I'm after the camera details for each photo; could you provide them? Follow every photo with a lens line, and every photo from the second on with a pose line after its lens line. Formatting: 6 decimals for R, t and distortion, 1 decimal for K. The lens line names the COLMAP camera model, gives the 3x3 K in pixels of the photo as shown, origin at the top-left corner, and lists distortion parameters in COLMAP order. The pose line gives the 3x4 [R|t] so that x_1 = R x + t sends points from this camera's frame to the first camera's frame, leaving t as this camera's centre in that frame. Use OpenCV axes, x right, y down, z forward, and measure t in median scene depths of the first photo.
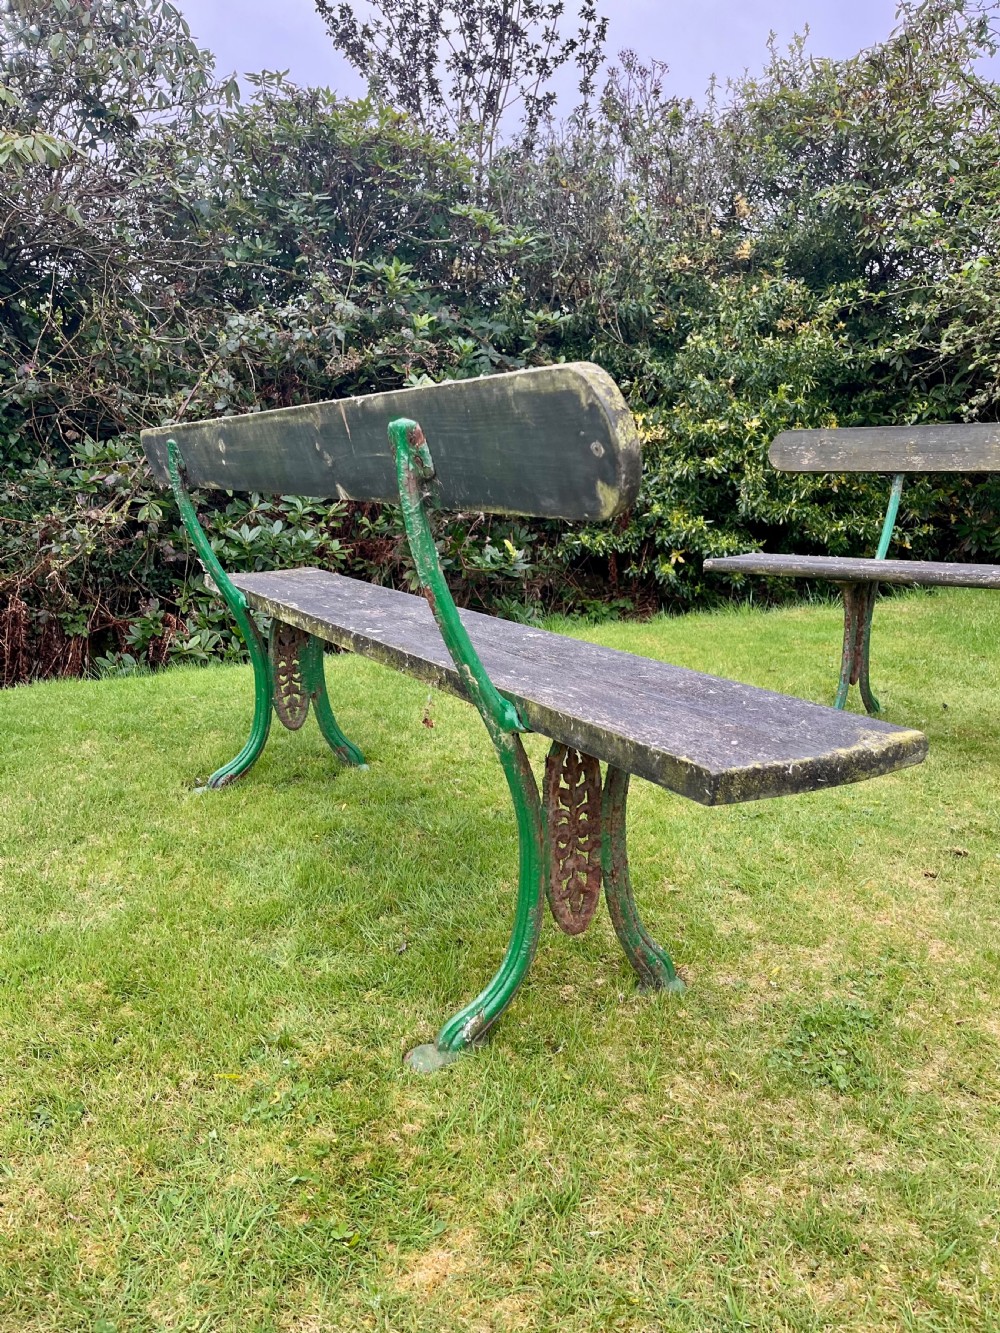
lens RADIAL K [[1015.2, 0, 506.7], [0, 1015.2, 682.0], [0, 0, 1]] dist [0.068643, -0.088845]
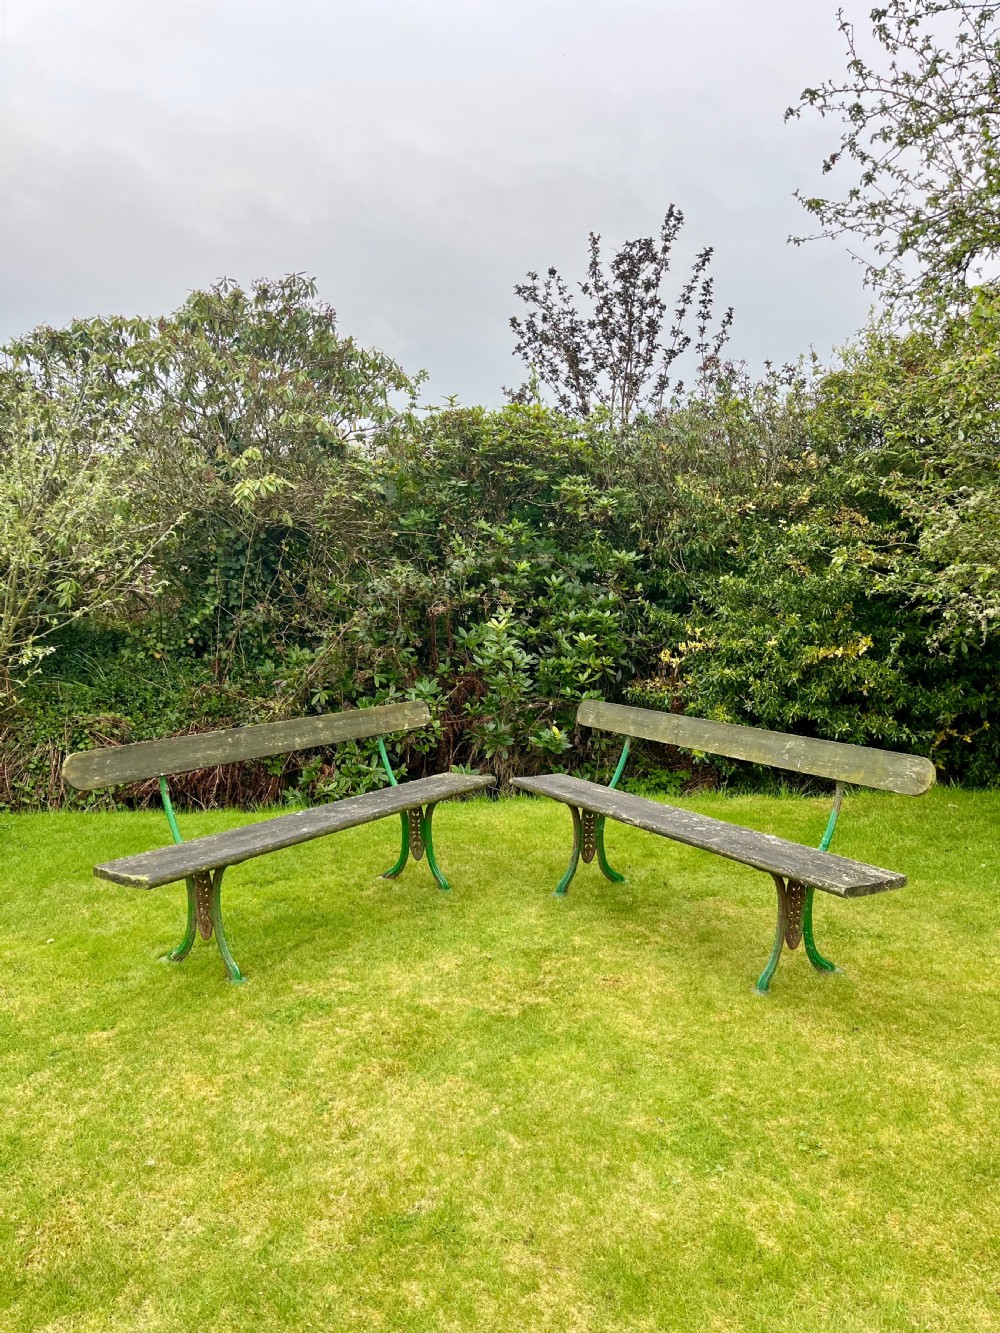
lens RADIAL K [[1015.2, 0, 489.6], [0, 1015.2, 665.5], [0, 0, 1]] dist [0.068643, -0.088845]
pose [[0.937828, 0.037443, -0.345076, 0.357987], [-0.081349, 0.990185, -0.113646, -0.054000], [0.337434, 0.134652, 0.931669, -0.293280]]
